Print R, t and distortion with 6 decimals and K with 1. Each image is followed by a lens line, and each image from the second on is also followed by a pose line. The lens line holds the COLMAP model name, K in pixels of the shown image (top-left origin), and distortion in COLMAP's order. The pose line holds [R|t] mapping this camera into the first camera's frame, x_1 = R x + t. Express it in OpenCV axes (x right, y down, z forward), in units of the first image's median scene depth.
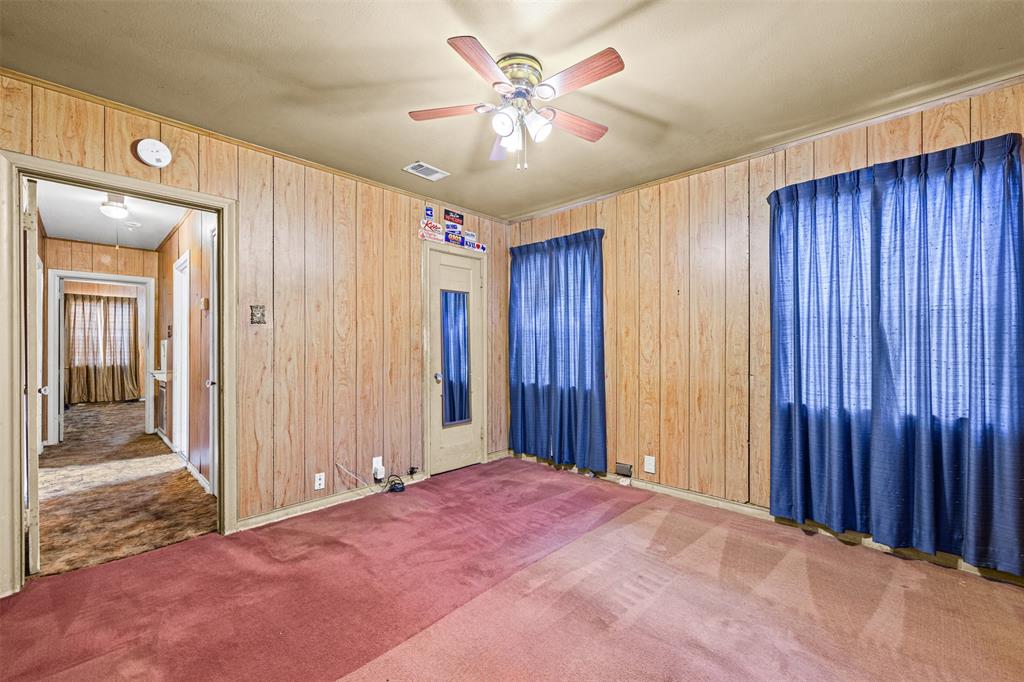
lens RADIAL K [[418.6, 0, 509.6], [0, 418.6, 345.3], [0, 0, 1]] dist [-0.000741, 0.000784]
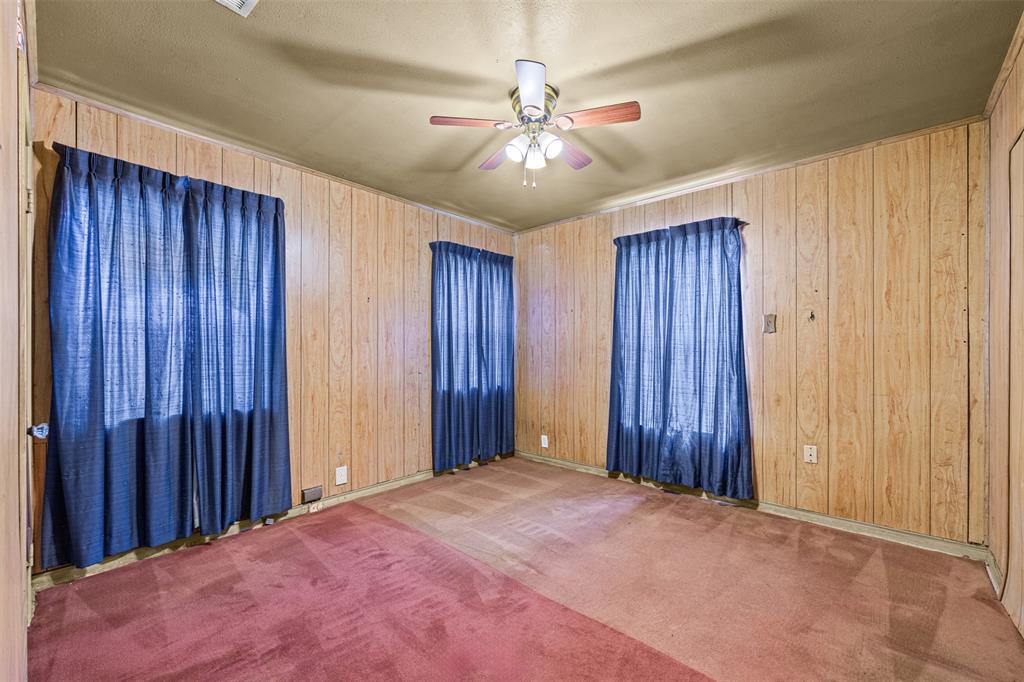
lens RADIAL K [[418.6, 0, 509.6], [0, 418.6, 345.3], [0, 0, 1]] dist [-0.000741, 0.000784]
pose [[-0.029324, 0.012284, 0.999494, -0.648198], [0.000629, 0.999925, -0.012271, 0.000783], [-0.999570, 0.000269, -0.029329, 0.663505]]
